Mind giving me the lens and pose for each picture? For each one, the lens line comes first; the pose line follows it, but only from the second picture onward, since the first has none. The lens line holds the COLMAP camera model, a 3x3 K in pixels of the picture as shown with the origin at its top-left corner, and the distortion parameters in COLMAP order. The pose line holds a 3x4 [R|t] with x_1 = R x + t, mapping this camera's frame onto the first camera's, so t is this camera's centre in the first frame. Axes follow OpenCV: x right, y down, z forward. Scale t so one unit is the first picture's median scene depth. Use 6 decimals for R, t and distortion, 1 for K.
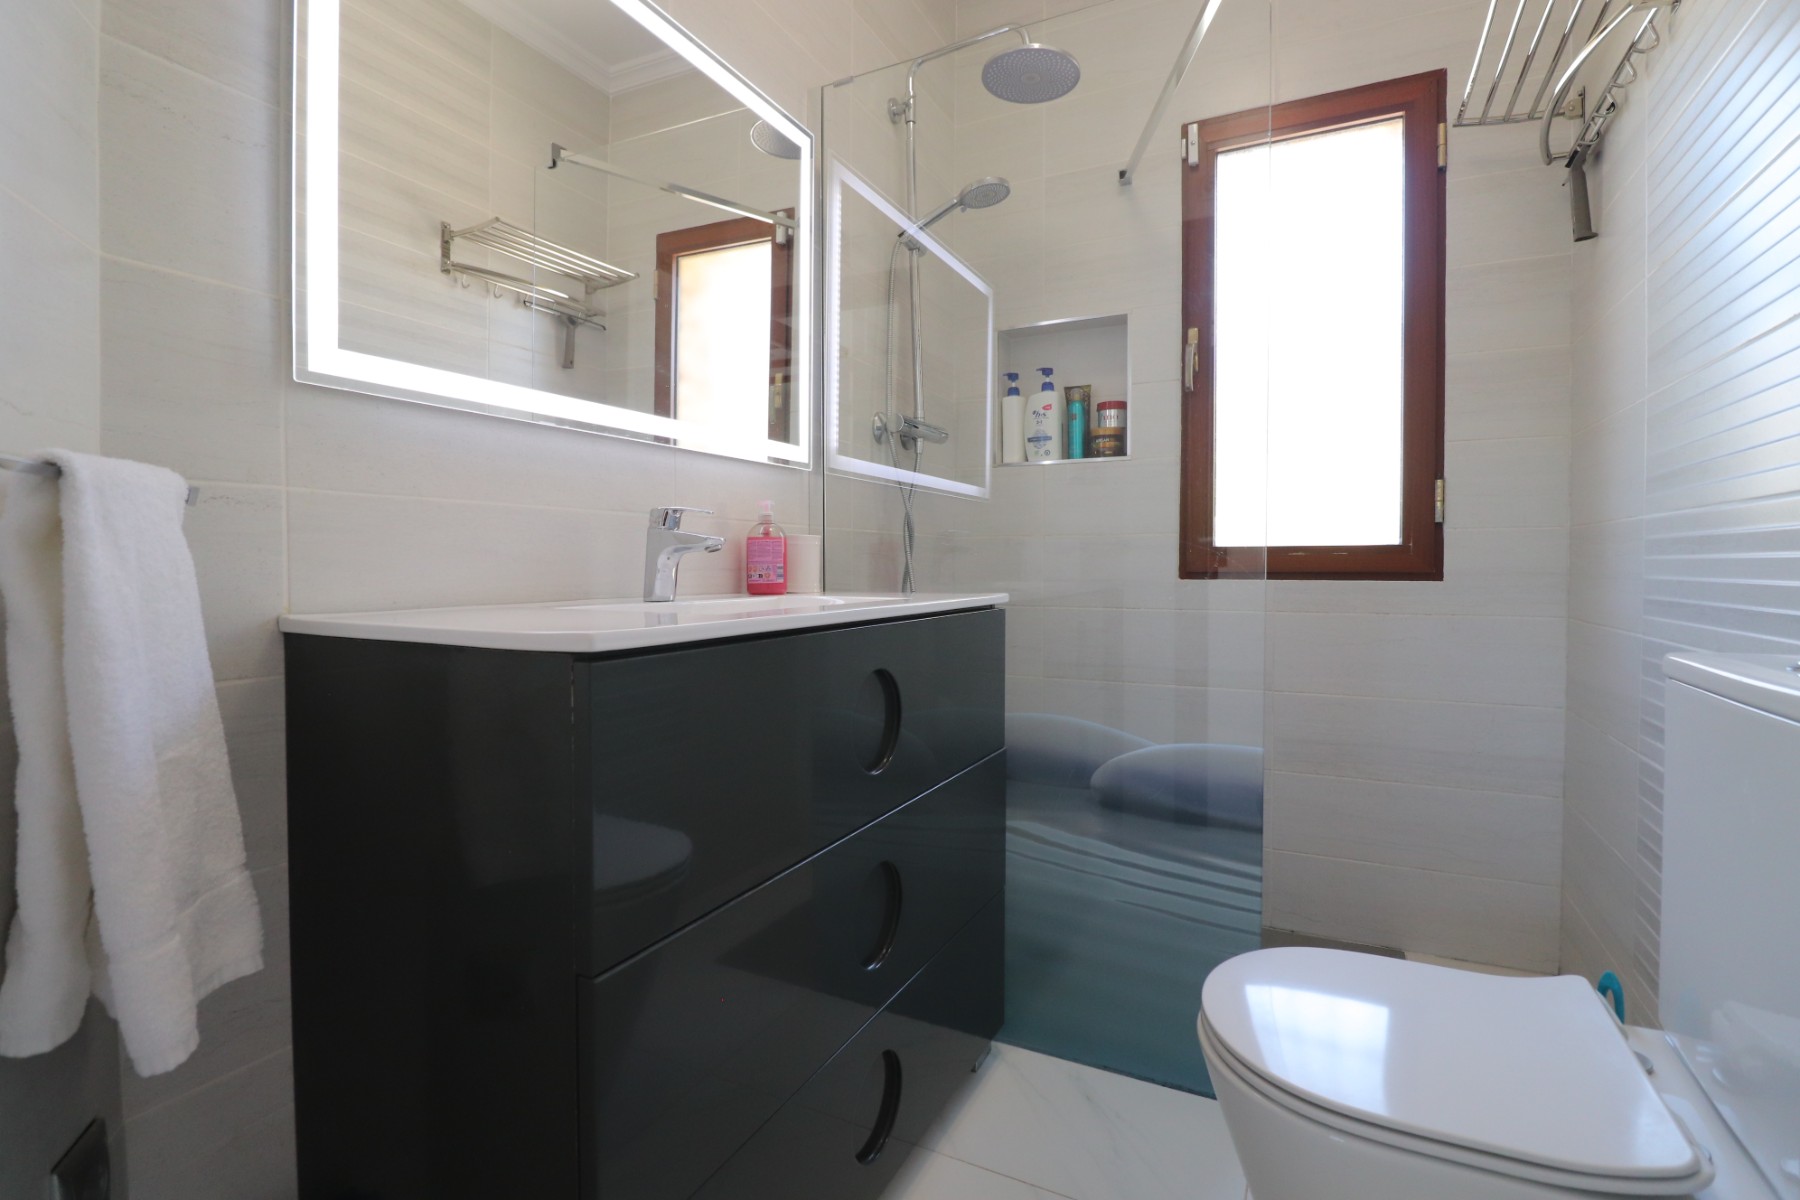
lens RADIAL K [[837.3, 0, 905.2], [0, 837.3, 585.4], [0, 0, 1]] dist [0.000675, -0.013338]
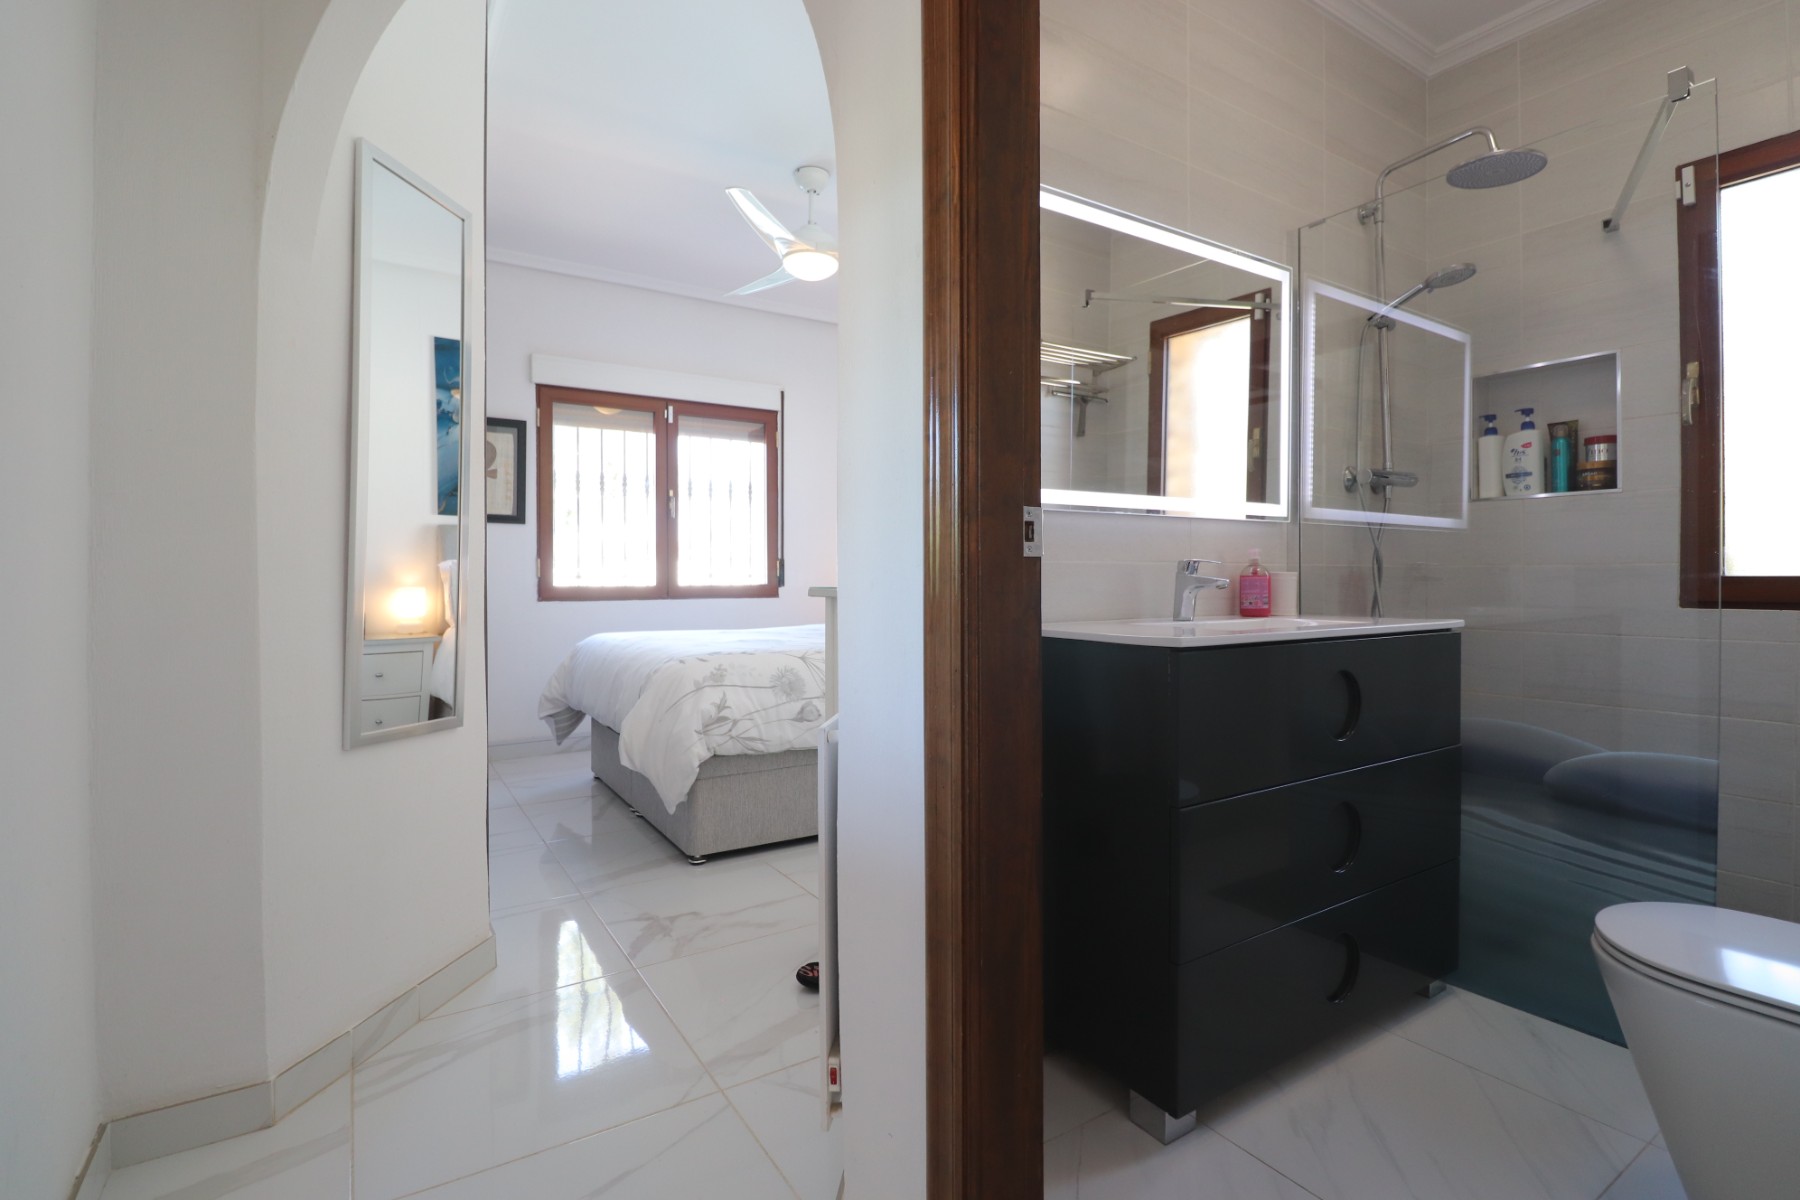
lens RADIAL K [[837.3, 0, 905.2], [0, 837.3, 585.4], [0, 0, 1]] dist [0.000675, -0.013338]
pose [[0.862286, 0.001460, -0.506420, 0.026416], [-0.010383, 0.999837, -0.014796, -0.010291], [0.506315, 0.018016, 0.862160, -0.349040]]
